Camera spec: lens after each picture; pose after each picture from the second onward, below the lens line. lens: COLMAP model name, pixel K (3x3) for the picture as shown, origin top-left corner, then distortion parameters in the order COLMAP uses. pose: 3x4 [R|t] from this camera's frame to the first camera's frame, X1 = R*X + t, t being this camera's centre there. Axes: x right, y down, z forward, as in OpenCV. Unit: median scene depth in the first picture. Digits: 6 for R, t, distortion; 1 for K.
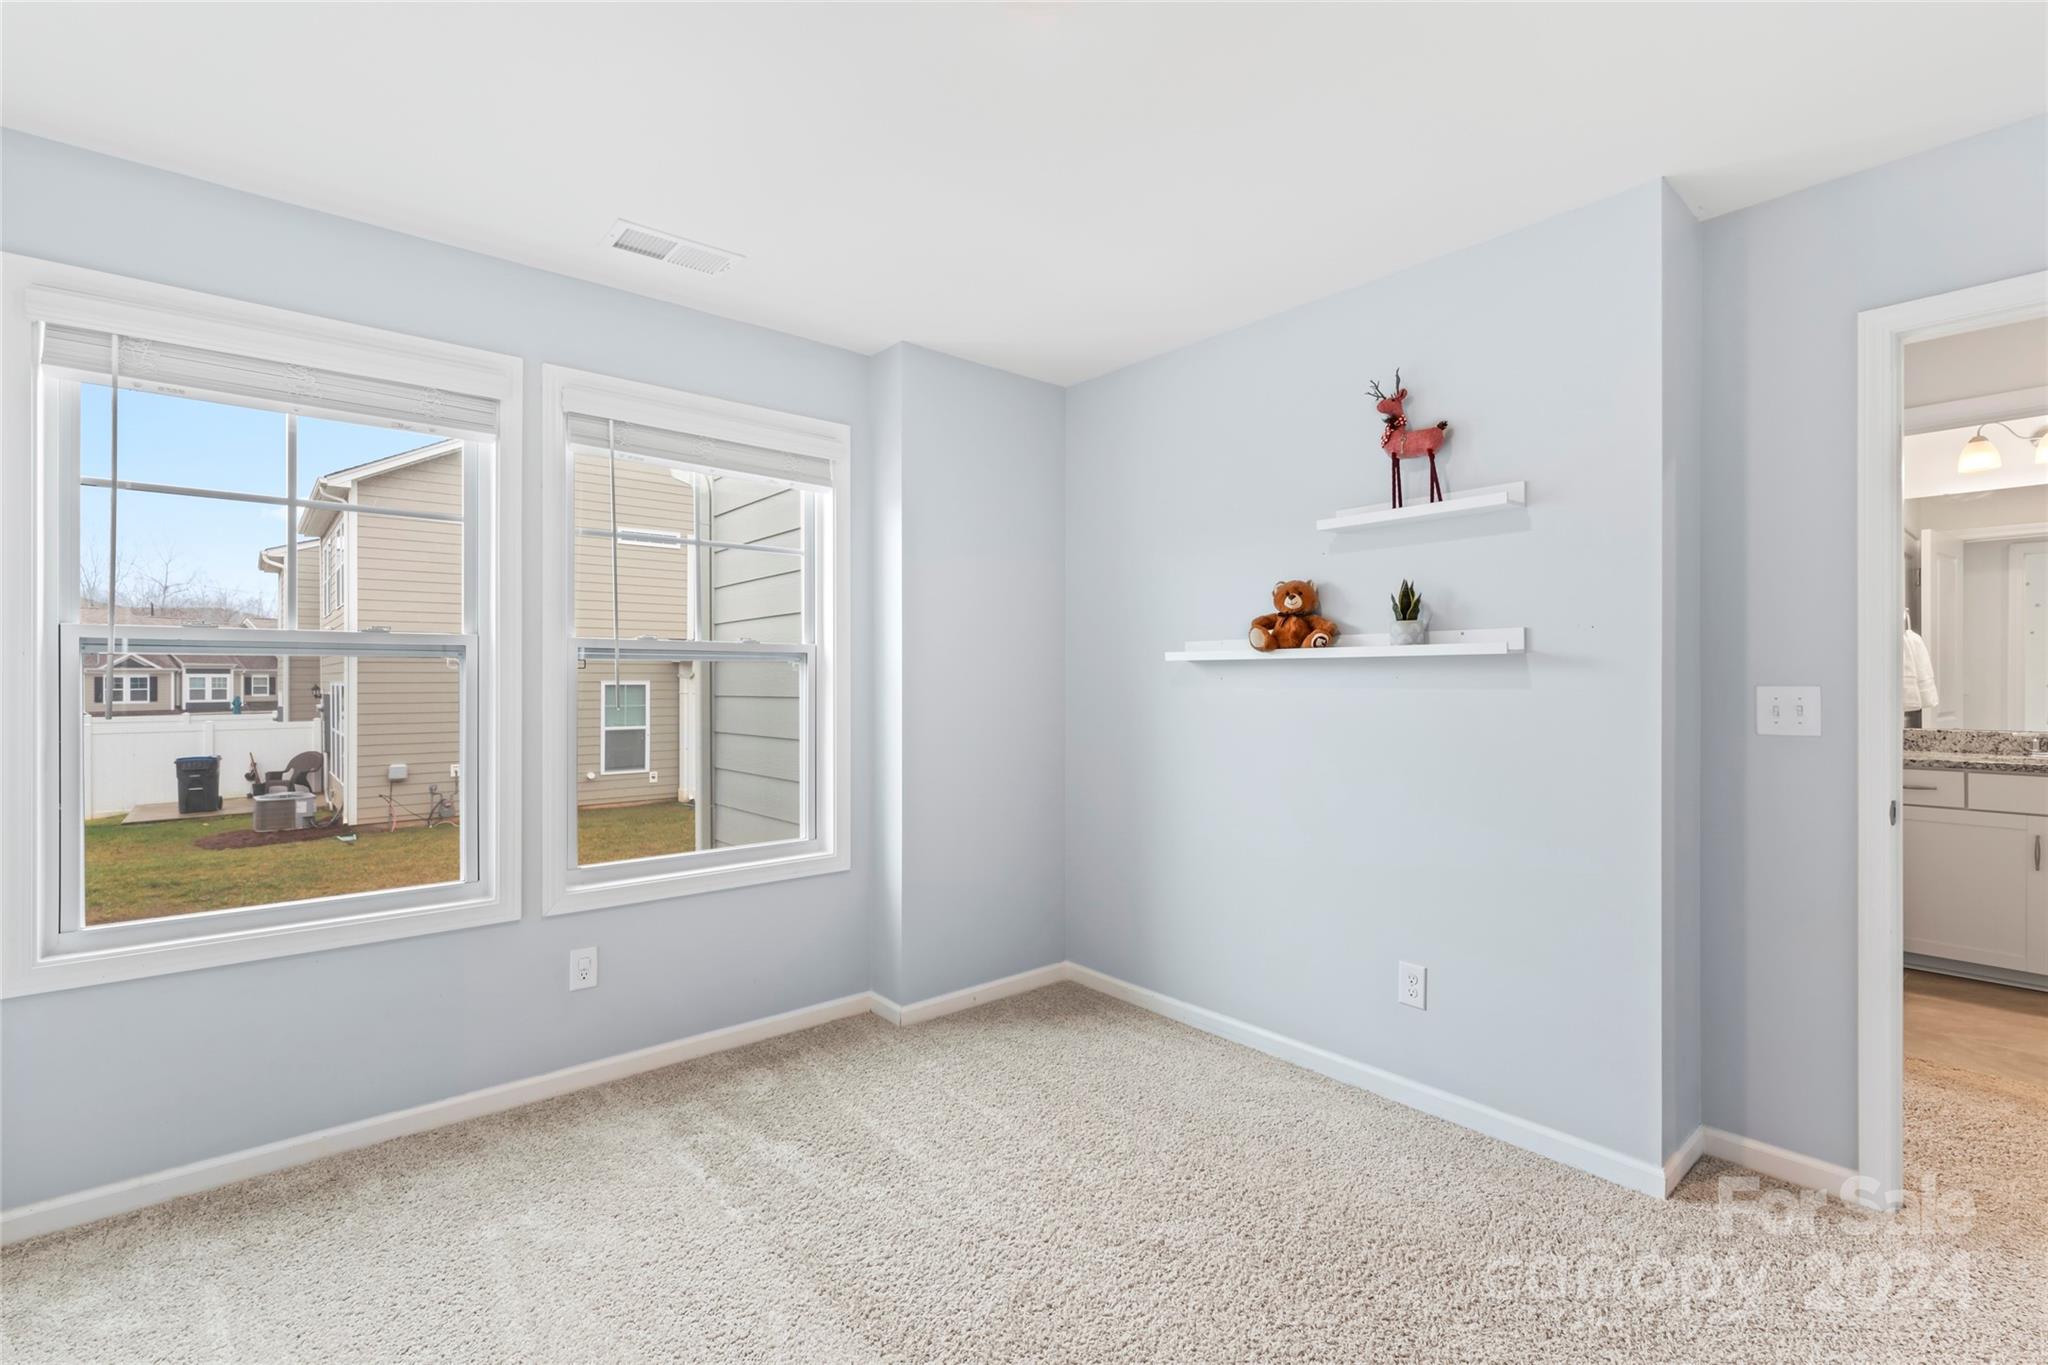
lens RADIAL K [[911.7, 0, 1005.6], [0, 911.7, 687.0], [0, 0, 1]] dist [-0.010938, -0.000370]
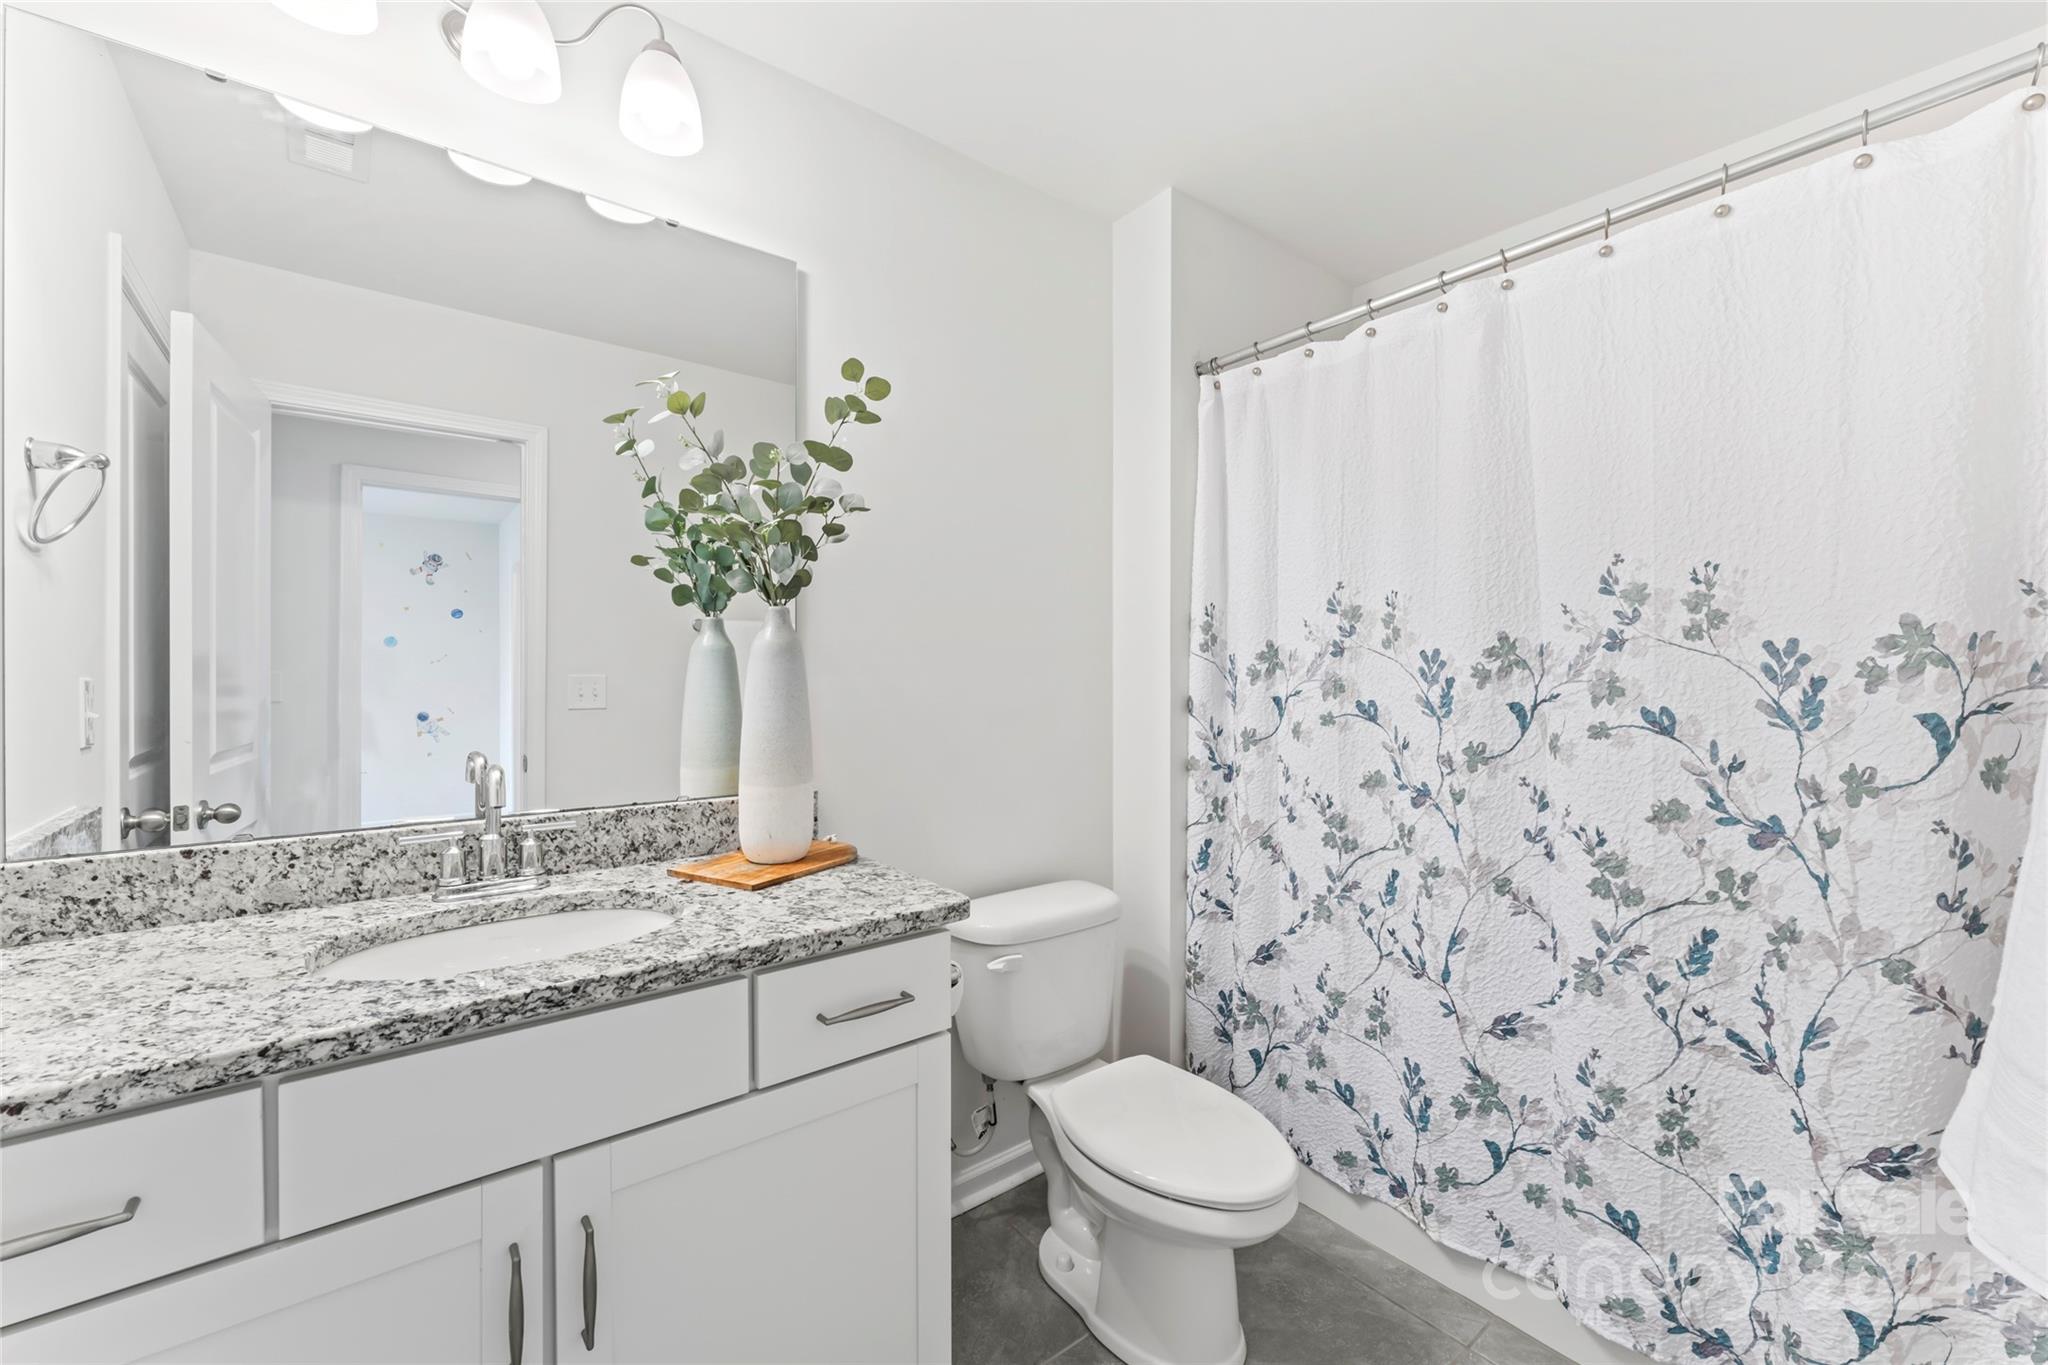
lens RADIAL K [[813.1, 0, 1022.6], [0, 813.1, 672.9], [0, 0, 1]] dist [0.000148, 0.001007]
pose [[0.011650, 0.002262, 0.999930, 0.786923], [-0.003511, 0.999991, -0.002221, -0.013409], [-0.999926, -0.003485, 0.011658, 0.736010]]
